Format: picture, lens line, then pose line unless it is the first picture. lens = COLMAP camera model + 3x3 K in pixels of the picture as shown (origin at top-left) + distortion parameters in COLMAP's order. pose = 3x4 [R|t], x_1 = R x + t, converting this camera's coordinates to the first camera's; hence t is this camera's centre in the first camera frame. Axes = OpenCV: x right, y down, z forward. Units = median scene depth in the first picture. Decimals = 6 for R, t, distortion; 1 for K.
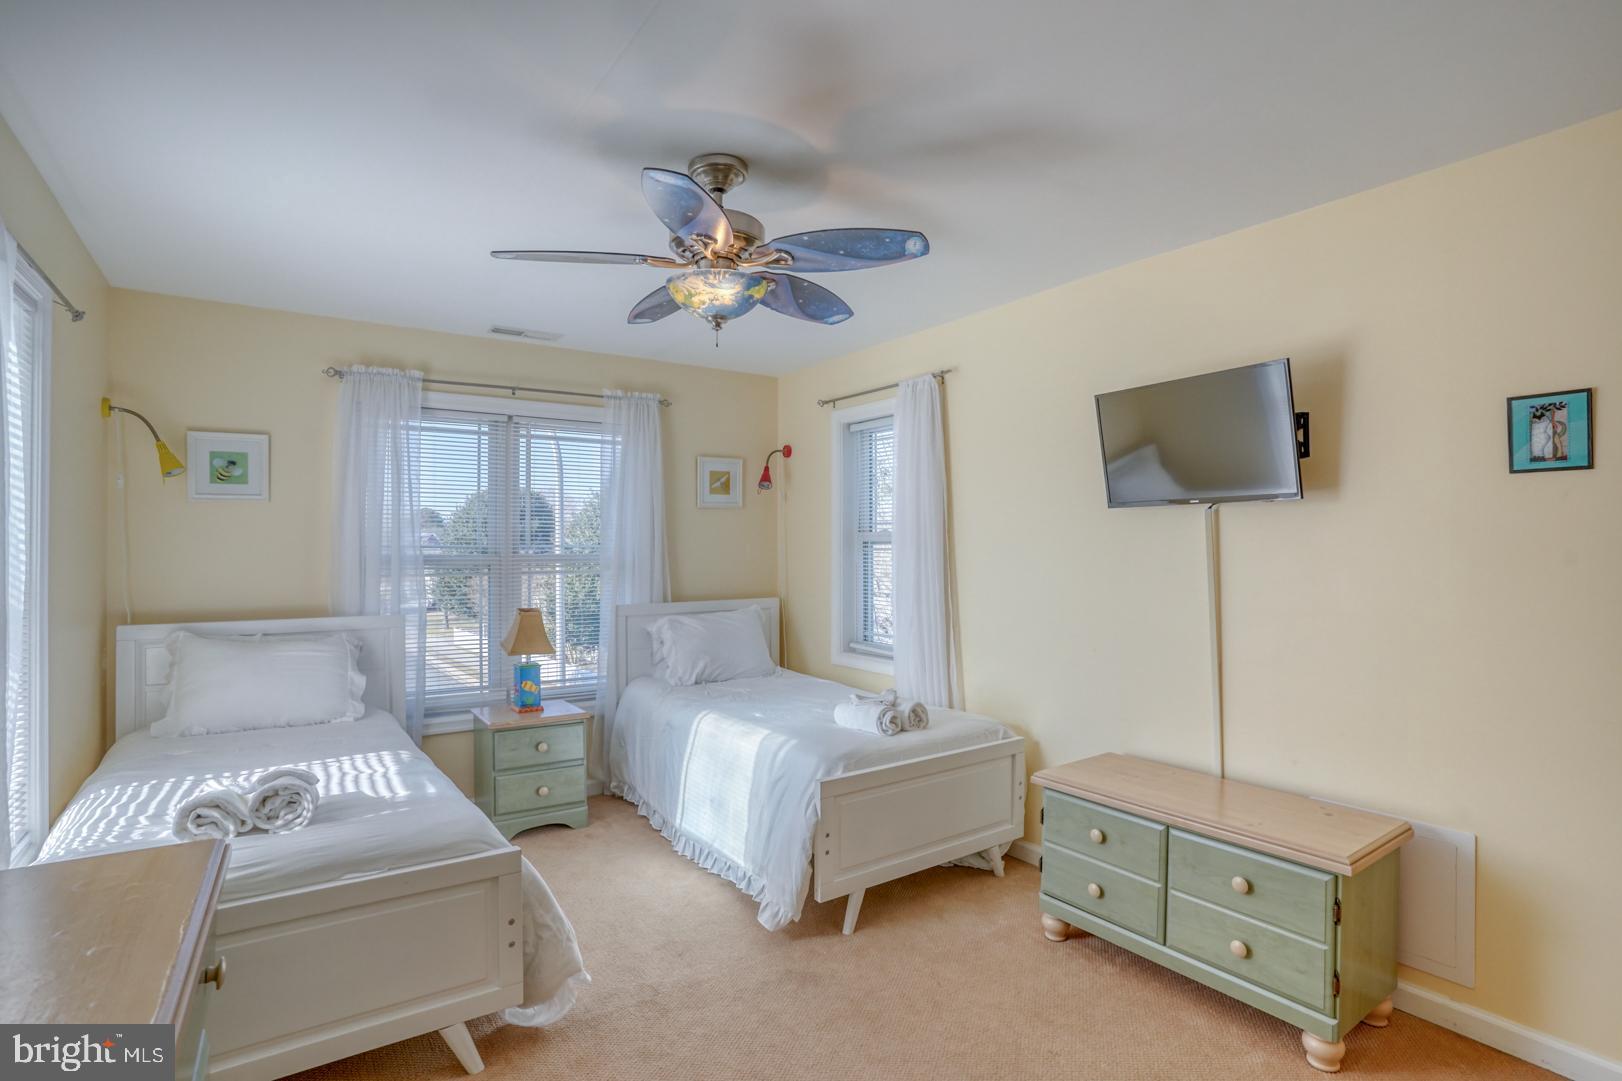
lens RADIAL K [[798.5, 0, 811.0], [0, 798.5, 540.5], [0, 0, 1]] dist [-0.087665, 0.045425]
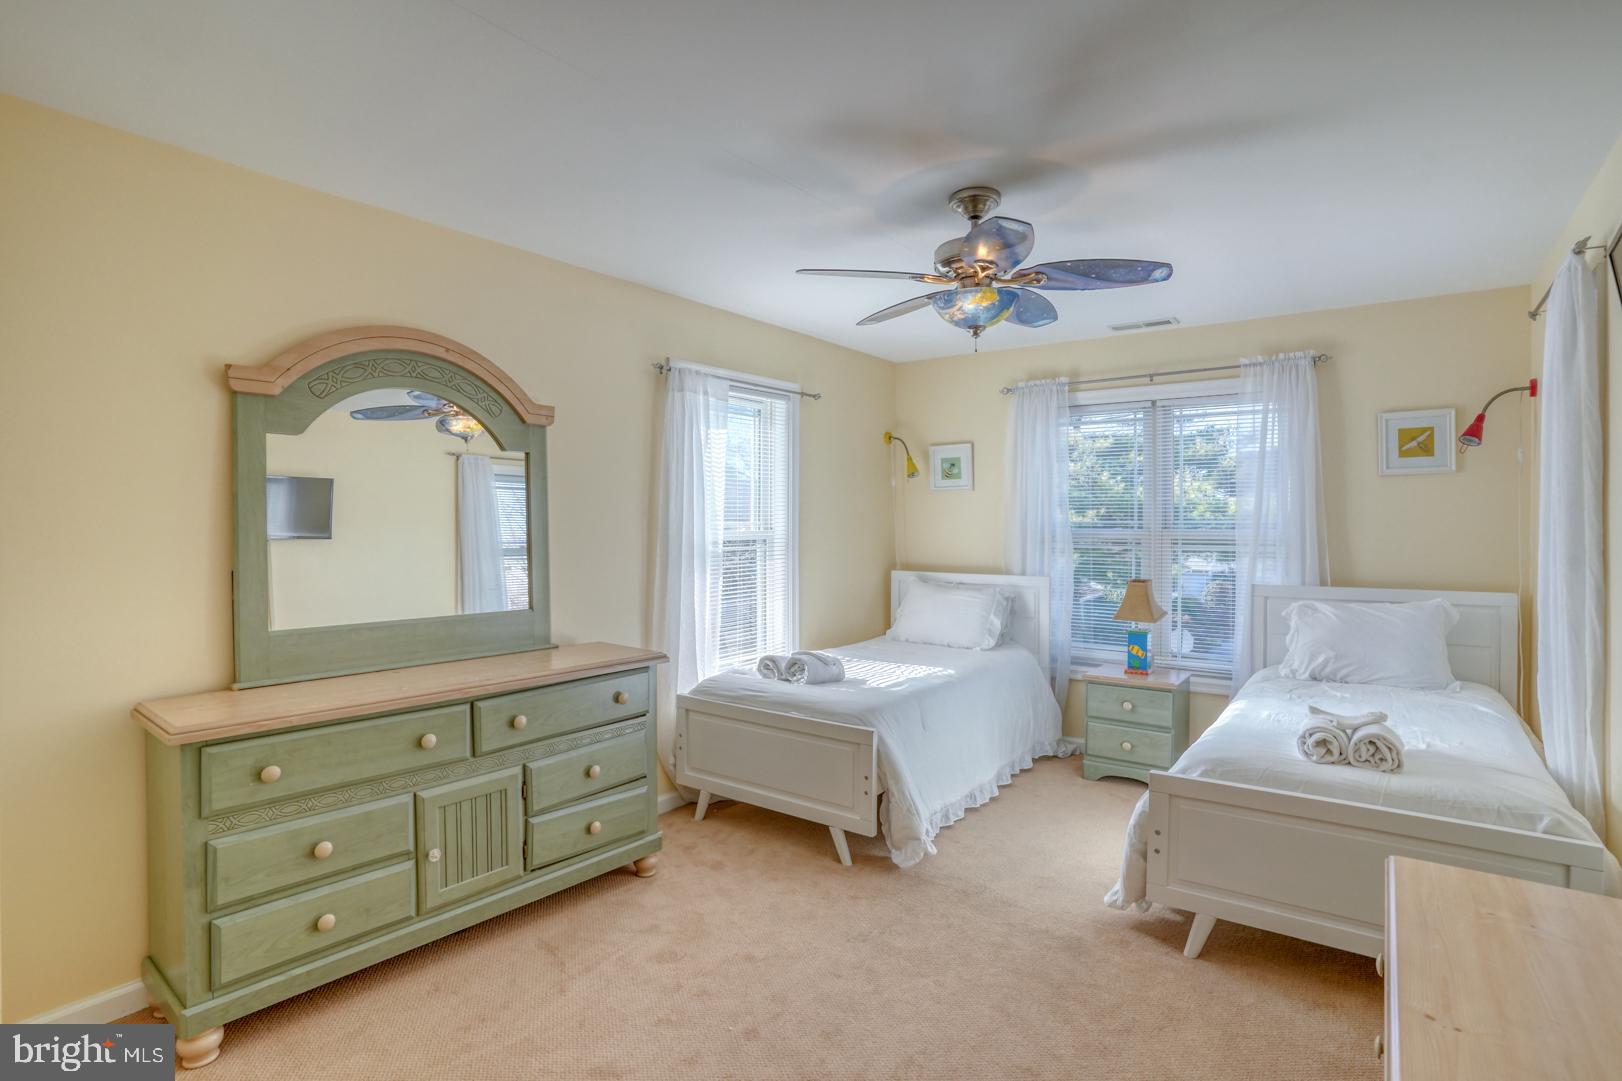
lens RADIAL K [[798.5, 0, 811.0], [0, 798.5, 540.5], [0, 0, 1]] dist [-0.087665, 0.045425]
pose [[0.325011, 0.022920, -0.945432, 0.524152], [0.008106, 0.999602, 0.027020, -0.000453], [0.945675, -0.016445, 0.324696, 0.224137]]
